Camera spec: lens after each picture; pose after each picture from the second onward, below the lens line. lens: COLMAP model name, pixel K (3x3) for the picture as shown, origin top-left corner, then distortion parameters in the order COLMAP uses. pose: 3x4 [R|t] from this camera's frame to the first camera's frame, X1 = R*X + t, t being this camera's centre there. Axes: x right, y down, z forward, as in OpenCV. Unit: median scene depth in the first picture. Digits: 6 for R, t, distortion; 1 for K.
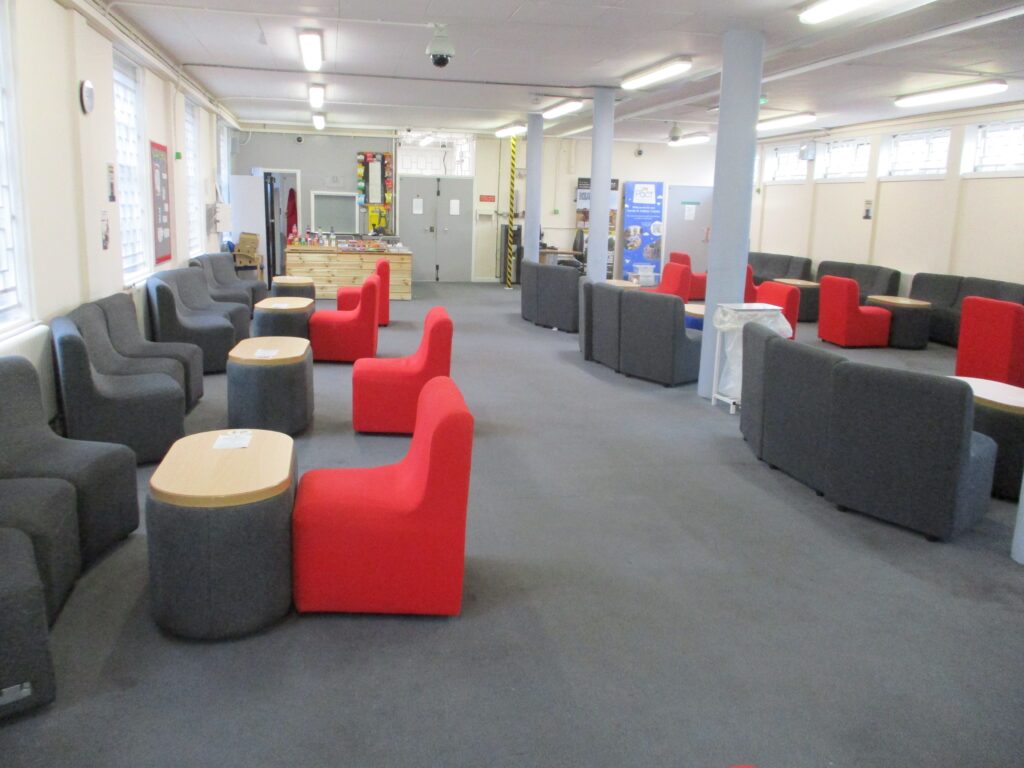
lens RADIAL K [[834.6, 0, 511.4], [0, 834.6, 382.2], [0, 0, 1]] dist [-0.018185, -0.015732]
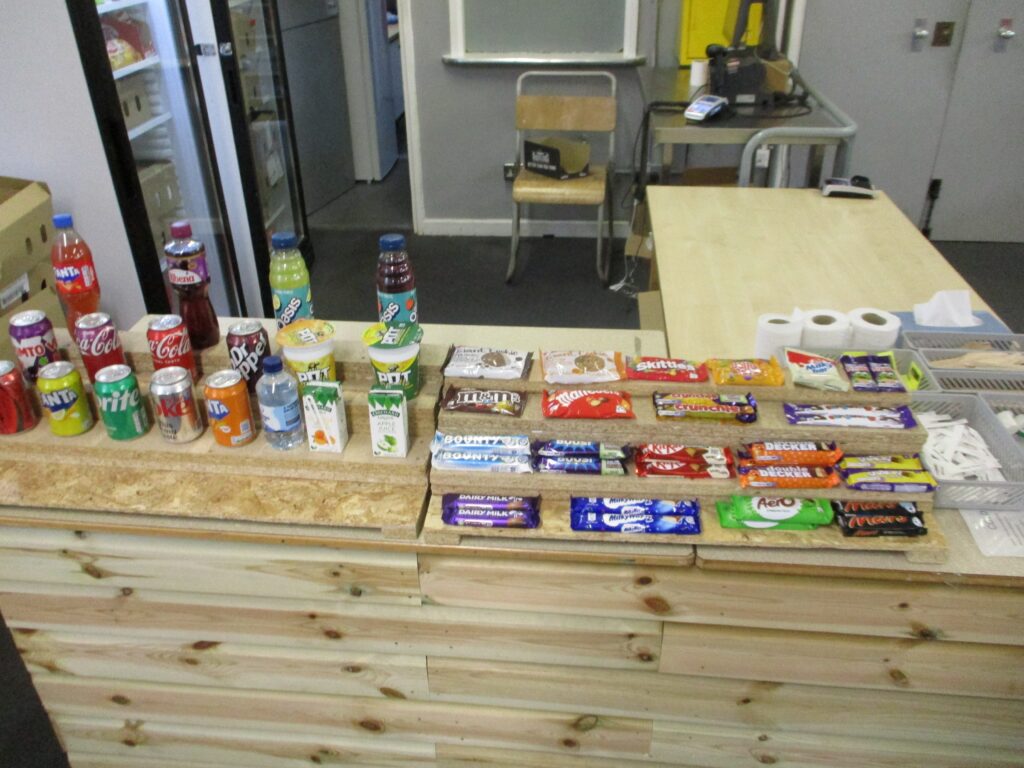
lens RADIAL K [[834.6, 0, 512.2], [0, 834.6, 377.5], [0, 0, 1]] dist [-0.018185, -0.015732]
pose [[0.951478, 0.112398, -0.286454, -0.137293], [-0.017250, 0.948922, 0.315038, -0.166917], [0.307232, -0.294810, 0.904818, 0.741118]]
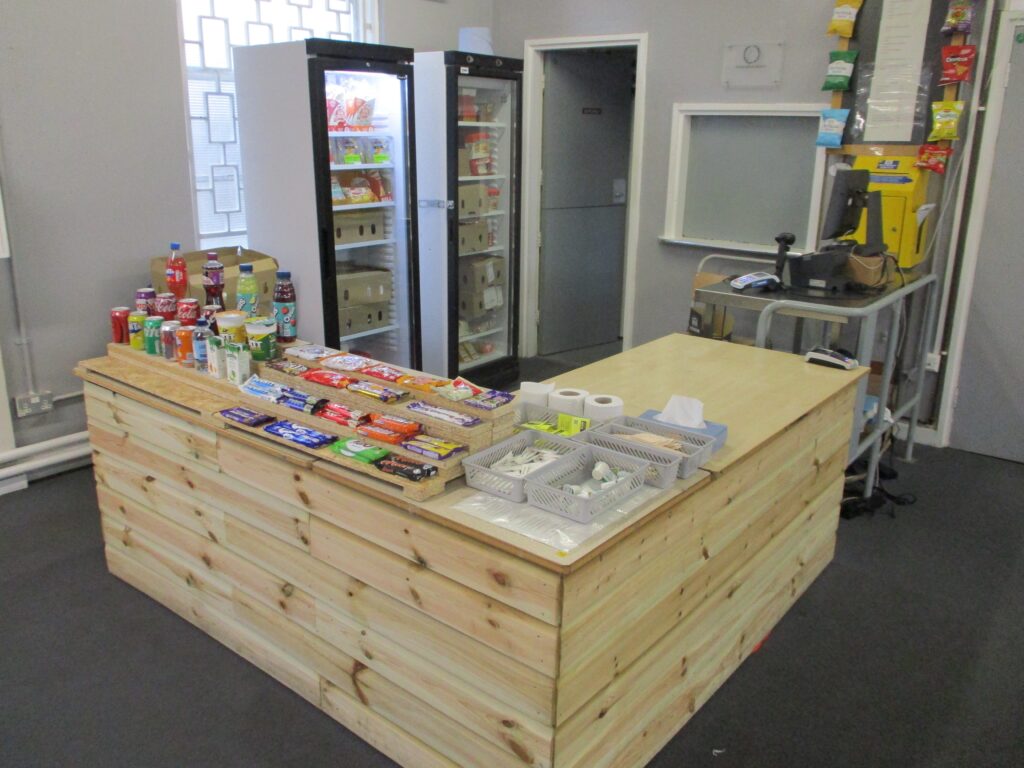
lens RADIAL K [[834.6, 0, 505.0], [0, 834.6, 380.2], [0, 0, 1]] dist [-0.018185, -0.015732]
pose [[0.636000, 0.203772, -0.744299, -0.032363], [-0.152458, 0.978675, 0.137664, -0.161111], [0.756479, 0.025920, 0.653504, 0.750849]]
